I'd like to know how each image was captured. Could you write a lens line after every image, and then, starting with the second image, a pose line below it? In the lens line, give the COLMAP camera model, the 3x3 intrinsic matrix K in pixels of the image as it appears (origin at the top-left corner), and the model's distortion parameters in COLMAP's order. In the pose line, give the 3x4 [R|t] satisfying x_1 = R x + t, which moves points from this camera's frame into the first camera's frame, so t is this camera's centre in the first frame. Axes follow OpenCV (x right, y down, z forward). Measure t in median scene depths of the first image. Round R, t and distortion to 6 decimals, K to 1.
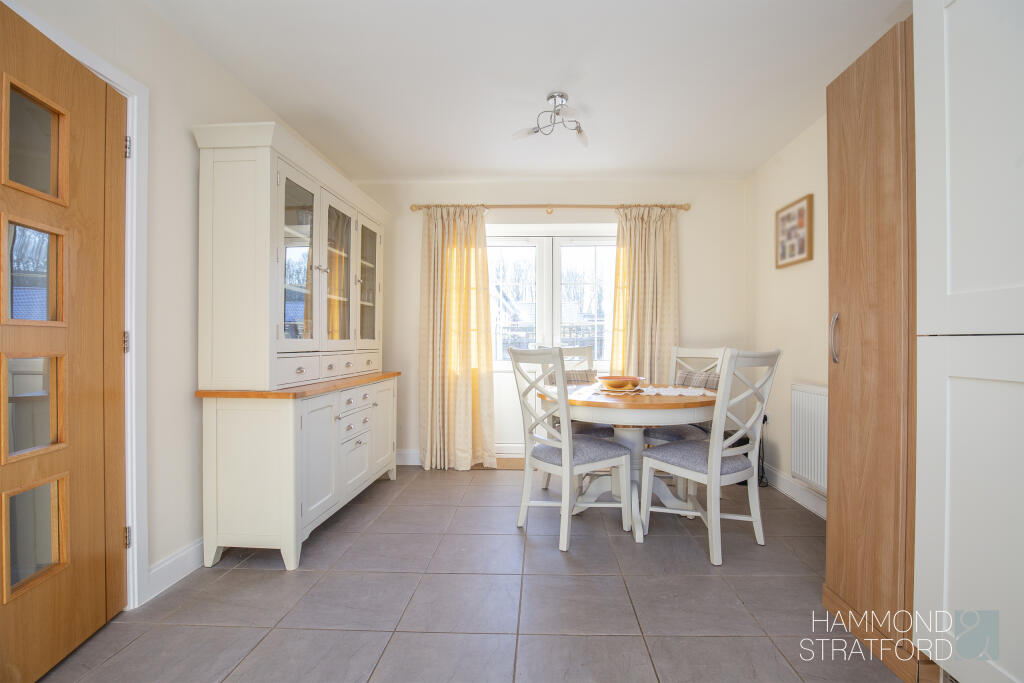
lens RADIAL K [[483.9, 0, 520.5], [0, 483.9, 344.9], [0, 0, 1]] dist [-0.026445, 0.000256]
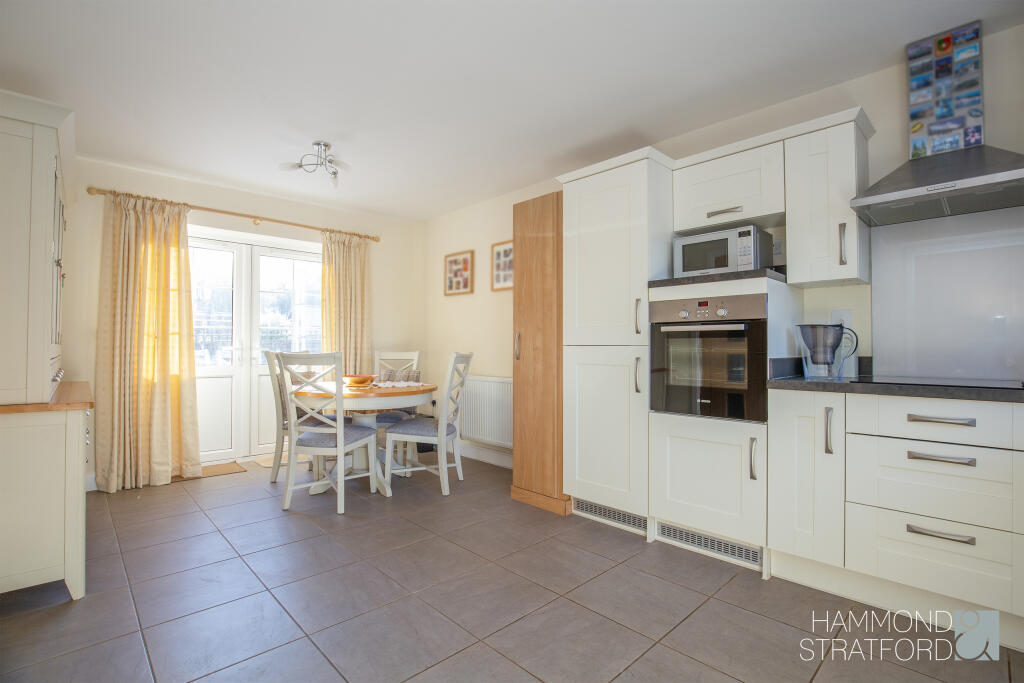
lens RADIAL K [[483.9, 0, 501.6], [0, 483.9, 341.2], [0, 0, 1]] dist [-0.026445, 0.000256]
pose [[0.711518, 0.009397, 0.702605, -0.382616], [0.001070, 0.999895, -0.014457, -0.003344], [-0.702667, 0.011038, 0.711433, -0.147322]]
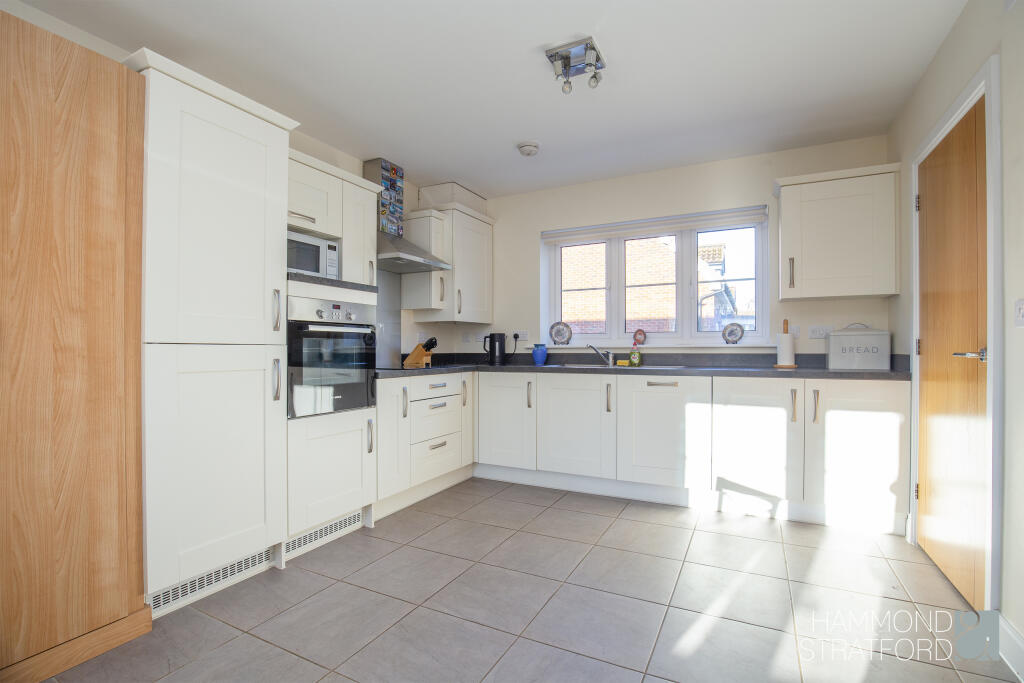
lens RADIAL K [[483.9, 0, 509.2], [0, 483.9, 346.4], [0, 0, 1]] dist [-0.026445, 0.000256]
pose [[-0.905963, -0.003211, 0.423345, -0.238175], [-0.003929, 0.999992, -0.000823, -0.006186], [-0.423338, -0.002409, -0.905968, 0.759982]]
